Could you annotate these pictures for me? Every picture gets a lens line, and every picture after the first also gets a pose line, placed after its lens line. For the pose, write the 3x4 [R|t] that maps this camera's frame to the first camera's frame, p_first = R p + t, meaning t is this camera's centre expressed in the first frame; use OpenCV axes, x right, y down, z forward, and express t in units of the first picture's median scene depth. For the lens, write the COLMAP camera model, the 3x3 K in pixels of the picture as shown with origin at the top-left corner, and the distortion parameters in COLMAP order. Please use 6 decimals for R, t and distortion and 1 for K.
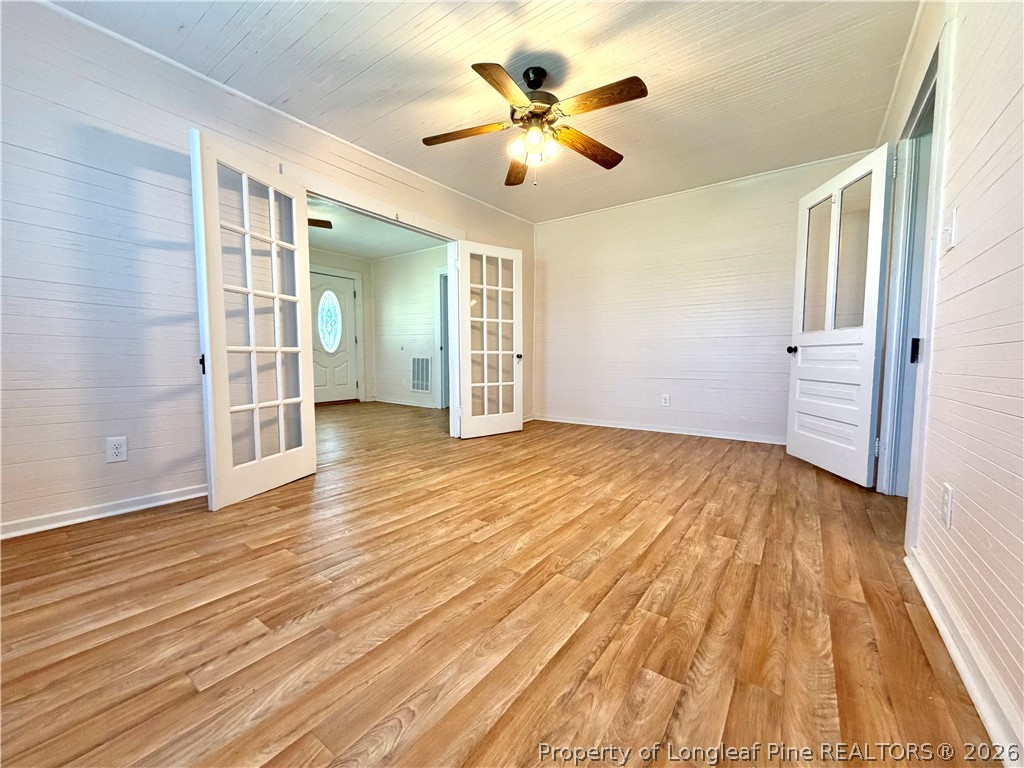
lens RADIAL K [[410.3, 0, 511.4], [0, 410.3, 386.3], [0, 0, 1]] dist [-0.000850, -0.000787]
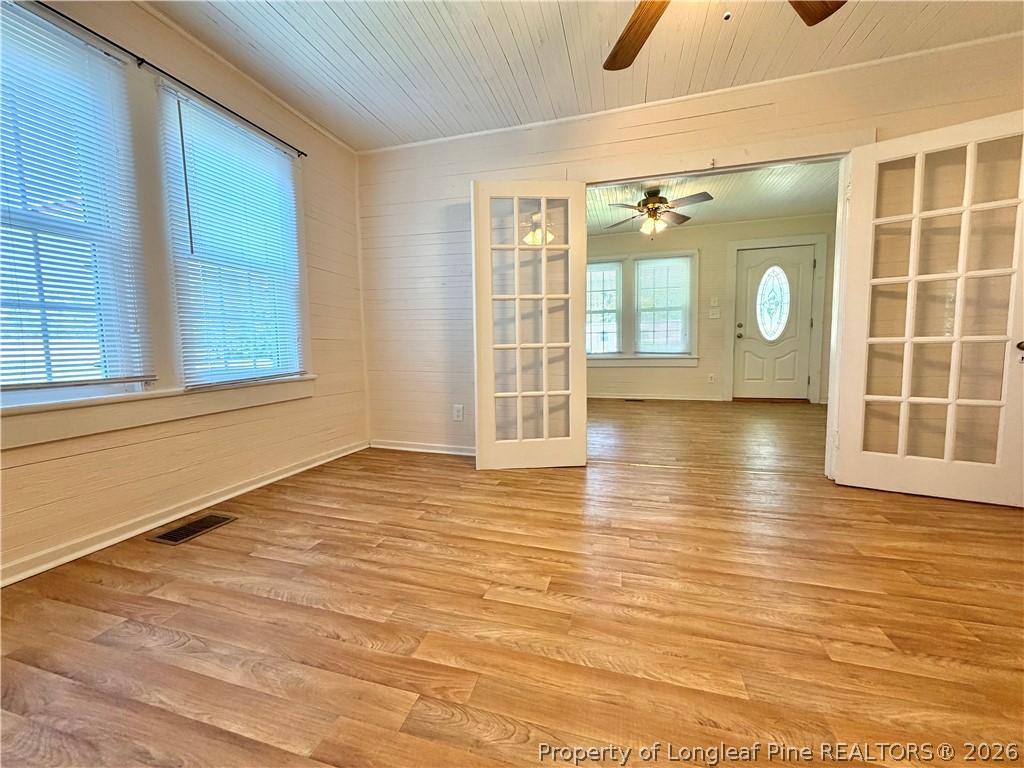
lens RADIAL K [[410.3, 0, 507.0], [0, 410.3, 383.3], [0, 0, 1]] dist [-0.000850, -0.000787]
pose [[0.335300, 0.075746, -0.939061, 0.483859], [-0.051773, 0.996738, 0.061912, -0.055793], [0.940688, 0.027859, 0.338128, 0.590202]]
